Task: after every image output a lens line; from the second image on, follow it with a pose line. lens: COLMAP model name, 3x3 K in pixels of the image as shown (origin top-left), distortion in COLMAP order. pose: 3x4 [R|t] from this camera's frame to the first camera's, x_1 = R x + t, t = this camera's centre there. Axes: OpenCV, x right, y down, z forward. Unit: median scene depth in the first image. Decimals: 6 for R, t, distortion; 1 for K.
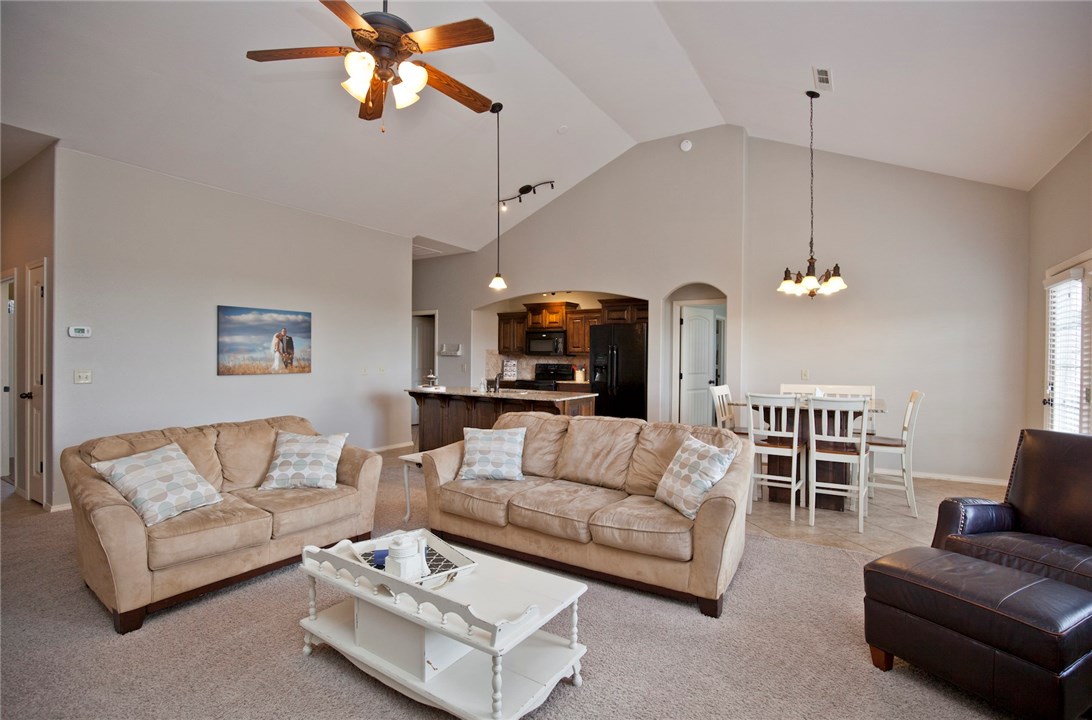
lens RADIAL K [[505.9, 0, 551.5], [0, 505.9, 357.3], [0, 0, 1]] dist [-0.017986, 0.000259]
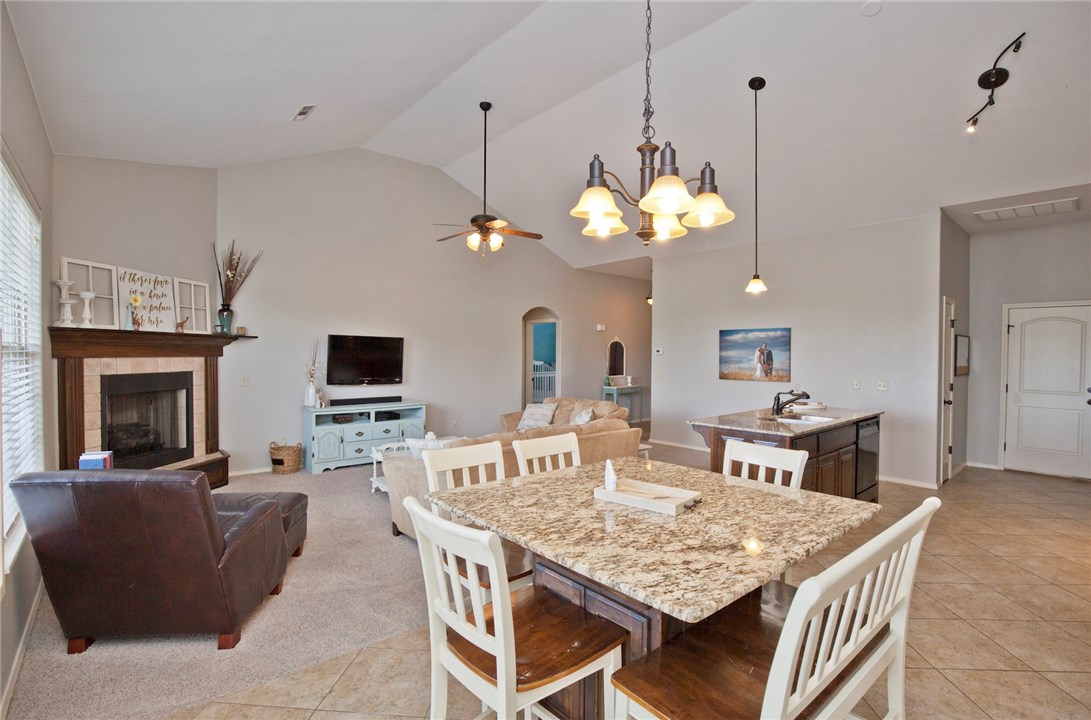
lens RADIAL K [[505.4, 0, 551.0], [0, 505.4, 357.3], [0, 0, 1]] dist [-0.017986, 0.000259]
pose [[-0.294673, 0.000147, -0.955598, 0.790764], [-0.011177, 0.999931, 0.003600, -0.023948], [0.955533, 0.011742, -0.294651, 0.895634]]
